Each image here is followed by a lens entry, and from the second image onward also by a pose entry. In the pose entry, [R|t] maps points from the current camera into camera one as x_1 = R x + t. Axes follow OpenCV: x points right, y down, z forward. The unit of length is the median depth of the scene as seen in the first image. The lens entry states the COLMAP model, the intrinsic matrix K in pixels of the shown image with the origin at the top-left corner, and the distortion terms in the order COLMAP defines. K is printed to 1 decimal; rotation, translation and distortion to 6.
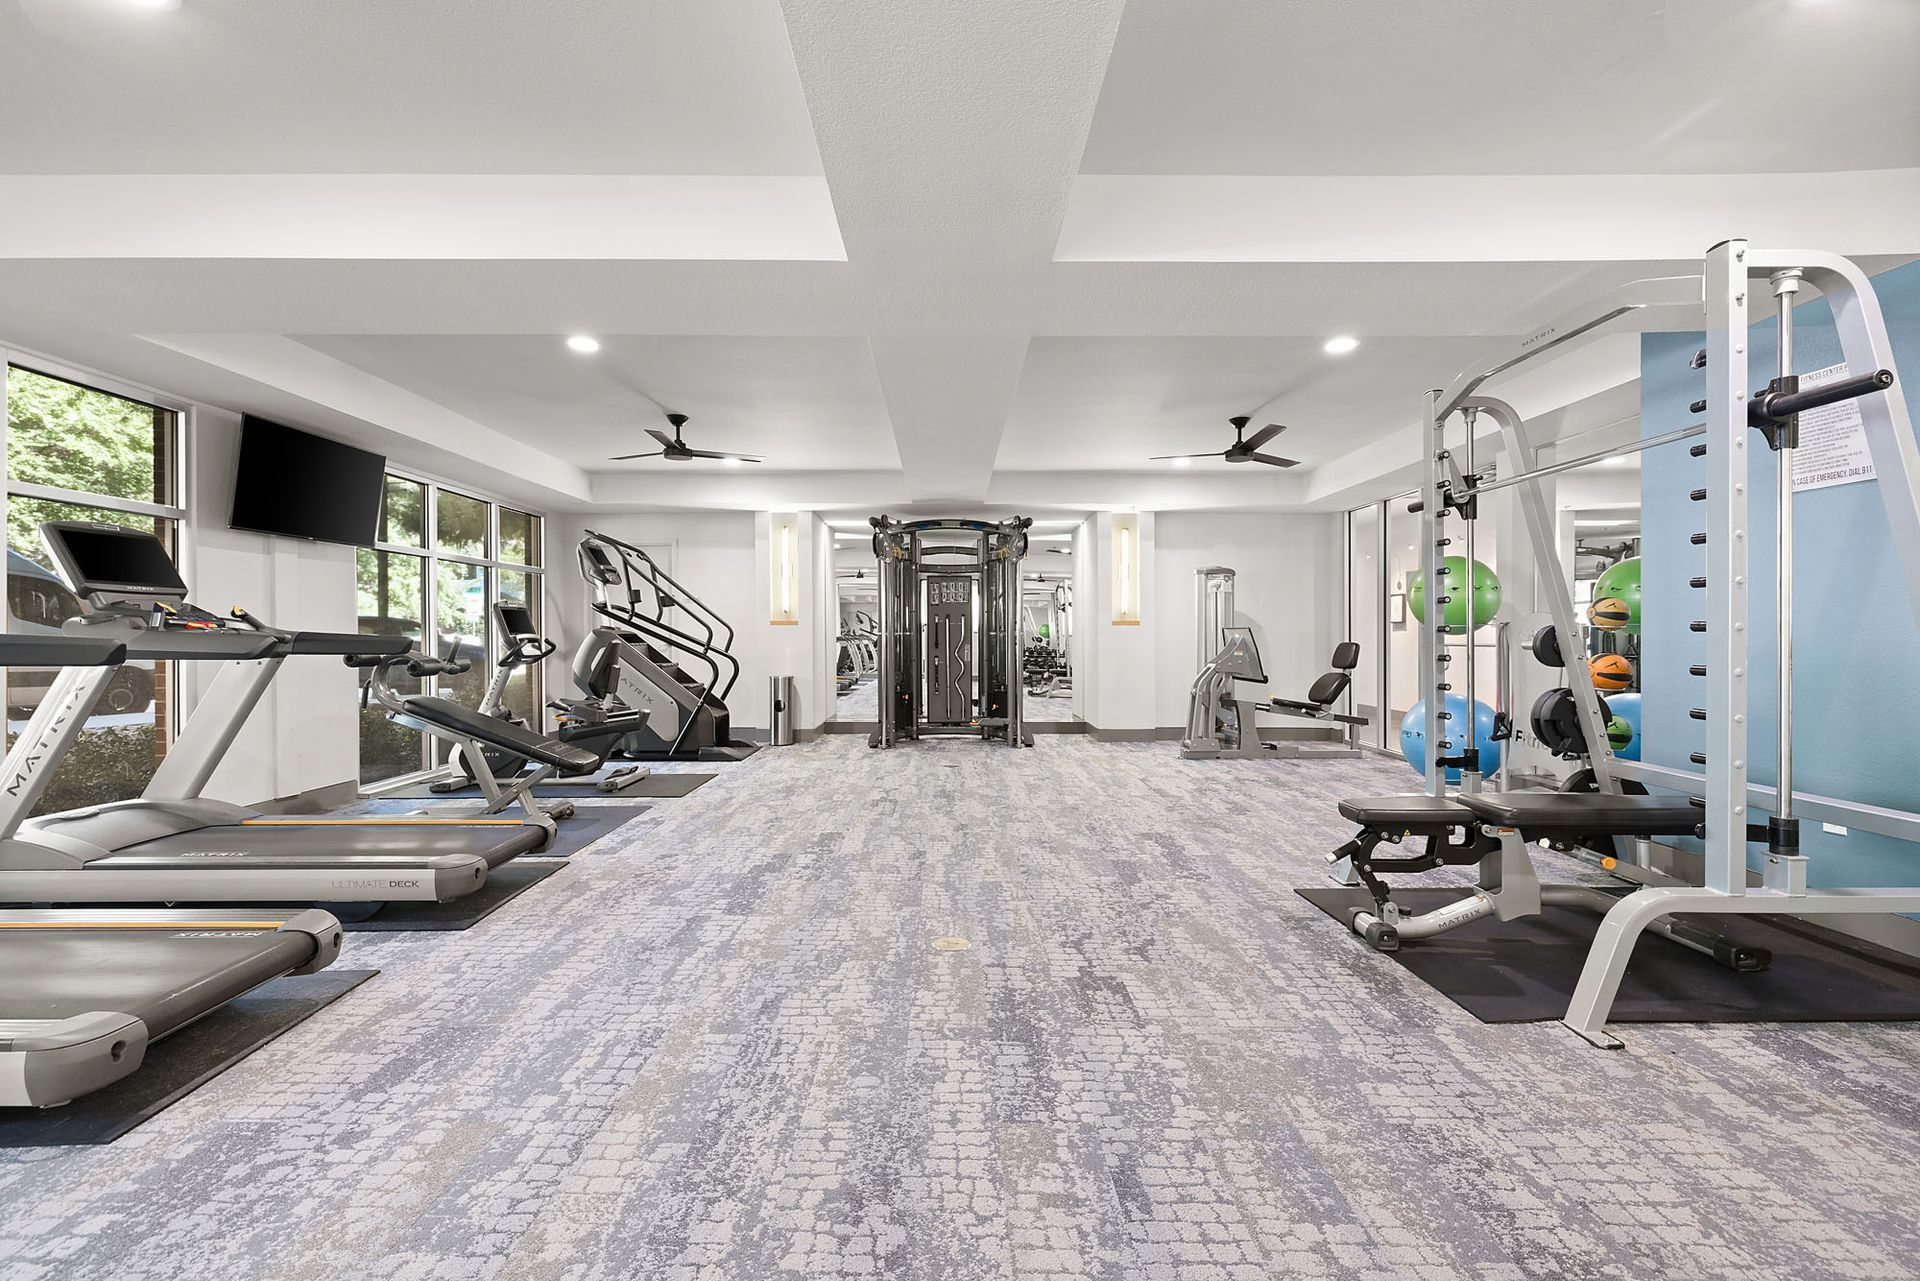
lens RADIAL K [[813.0, 0, 952.9], [0, 813.0, 636.7], [0, 0, 1]] dist [-0.000162, 0.001129]
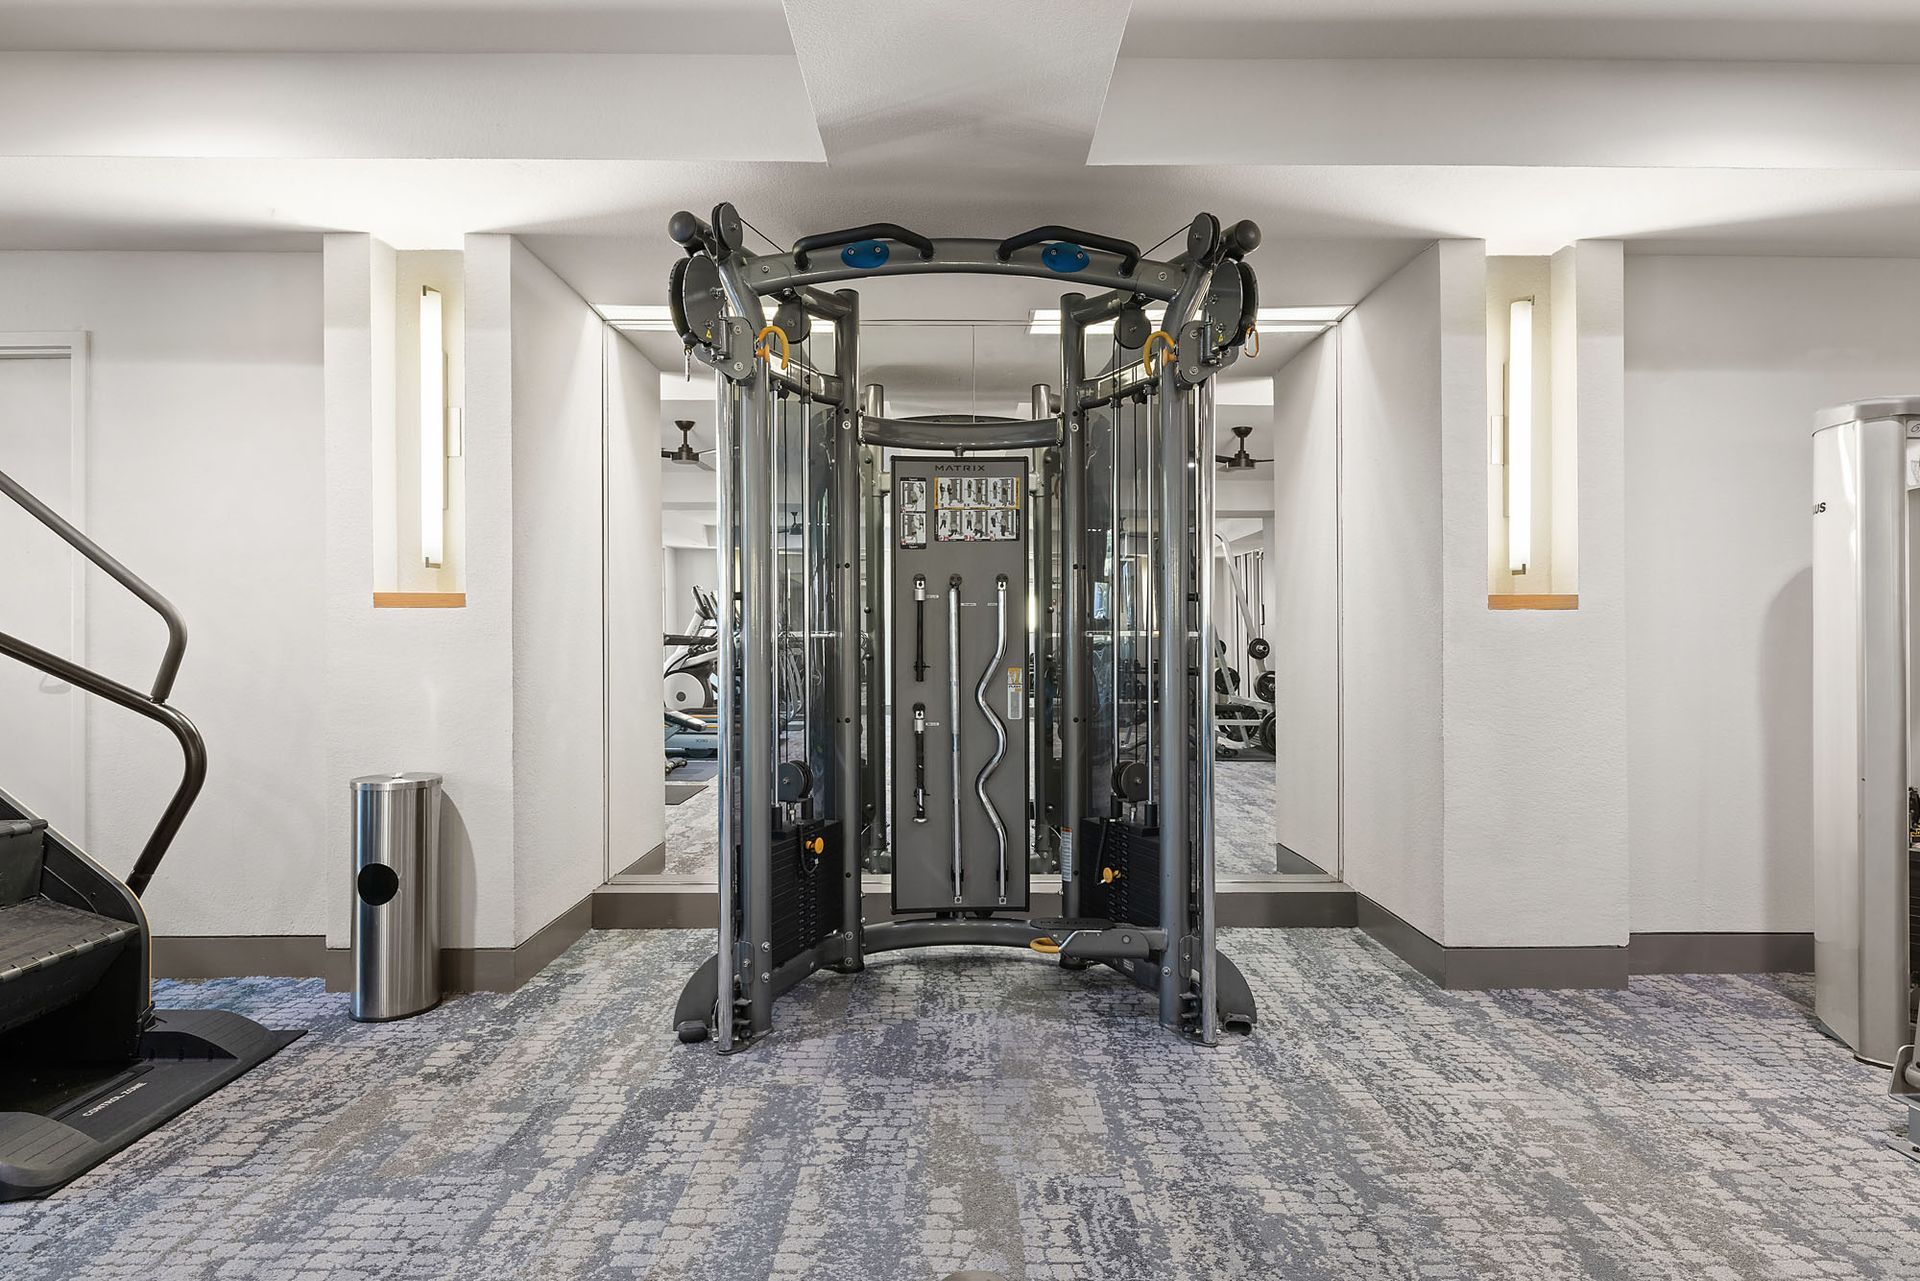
lens RADIAL K [[1082.6, 0, 963.6], [0, 1082.6, 637.5], [0, 0, 1]] dist [-0.020225, 0.003130]
pose [[0.999970, -0.000302, -0.007712, 0.000386], [0.000290, 0.999999, -0.001507, -0.005529], [0.007712, 0.001504, 0.999969, 1.360498]]
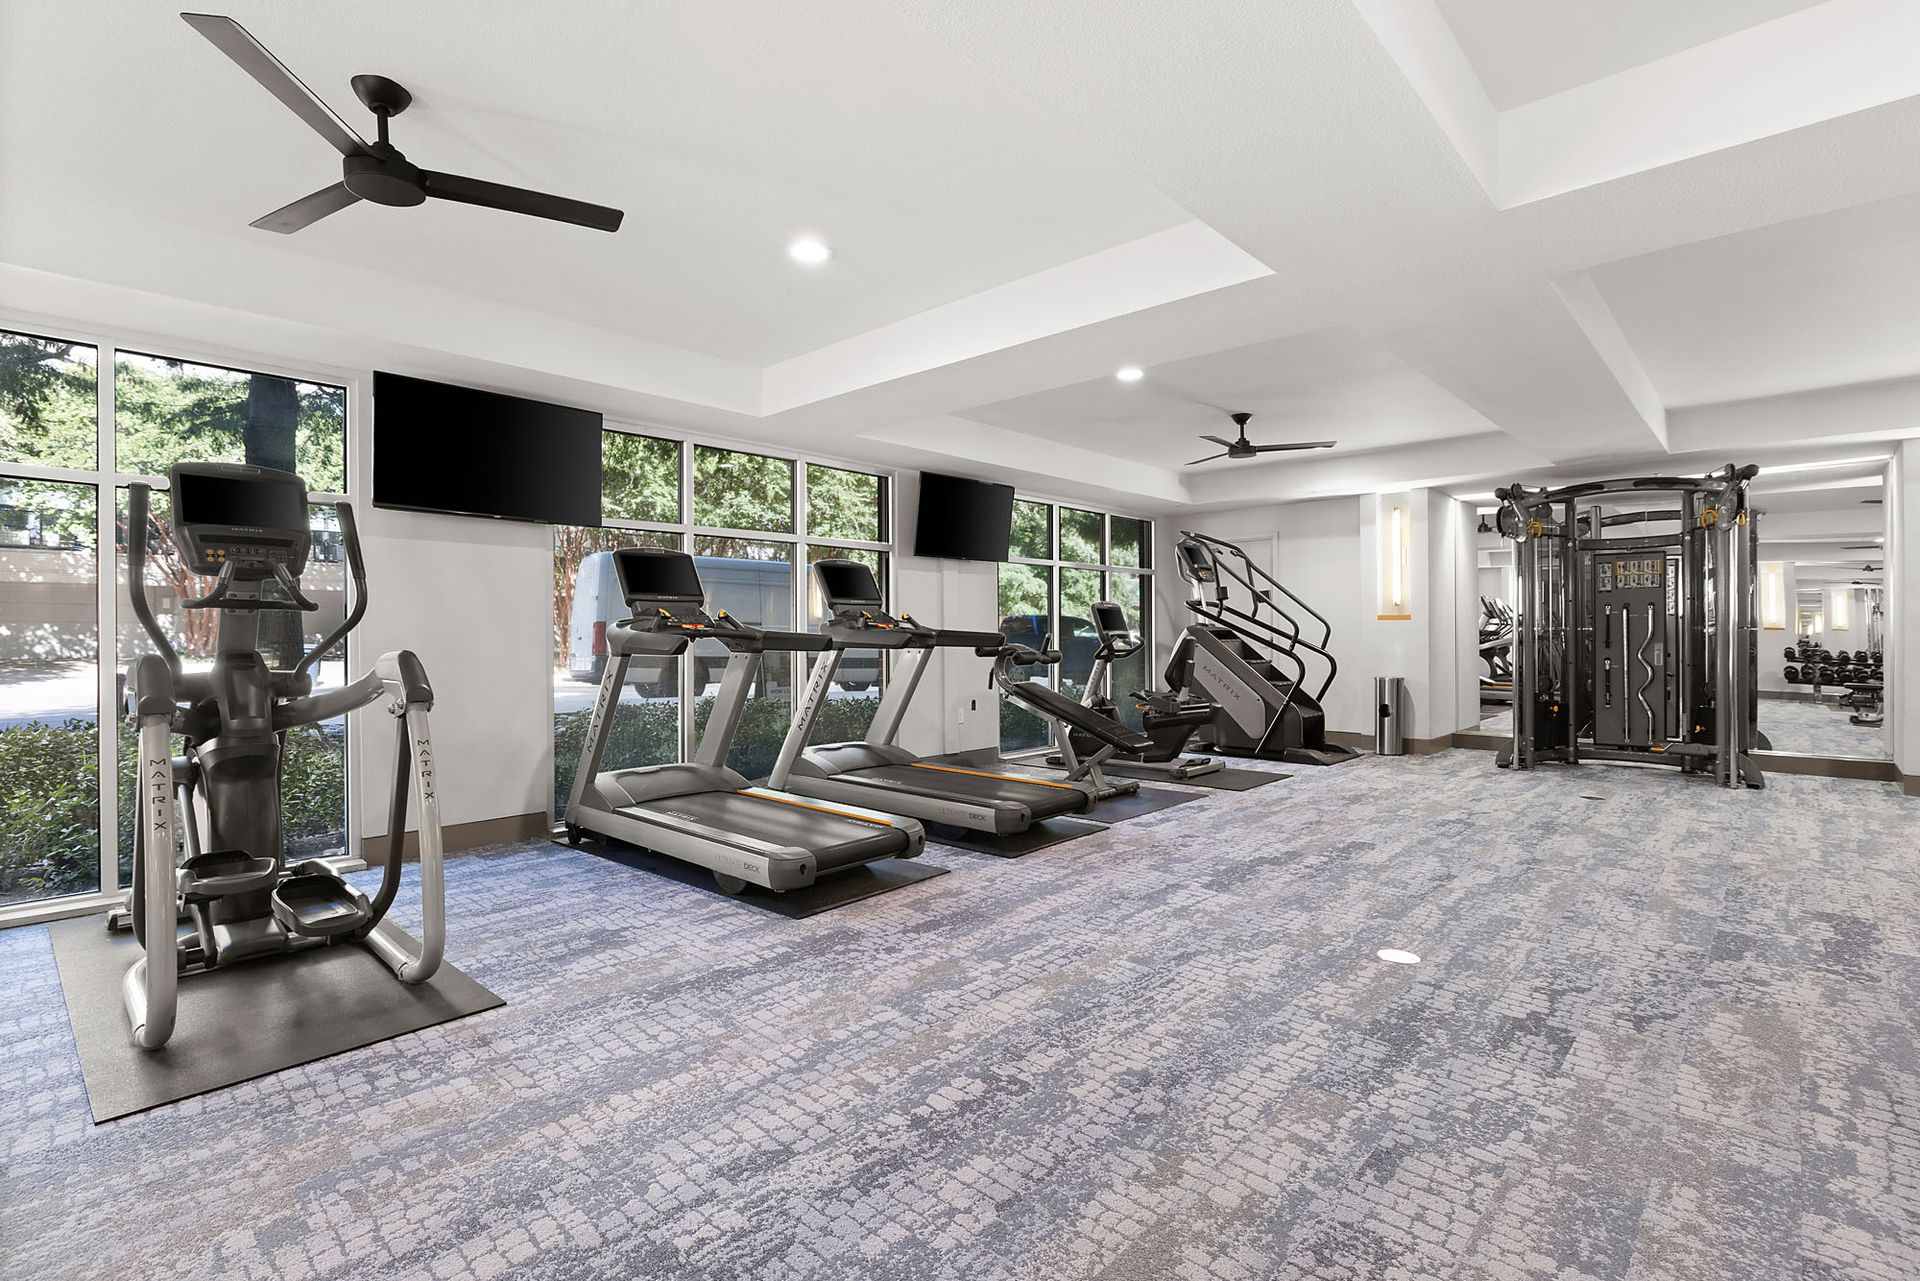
lens RADIAL K [[915.3, 0, 965.0], [0, 915.3, 634.7], [0, 0, 1]] dist [-0.004136, 0.001825]
pose [[0.729658, 0.000181, -0.683813, 0.301472], [0.000995, 0.999999, 0.001326, 0.000227], [0.683812, -0.001648, 0.729656, -0.103818]]
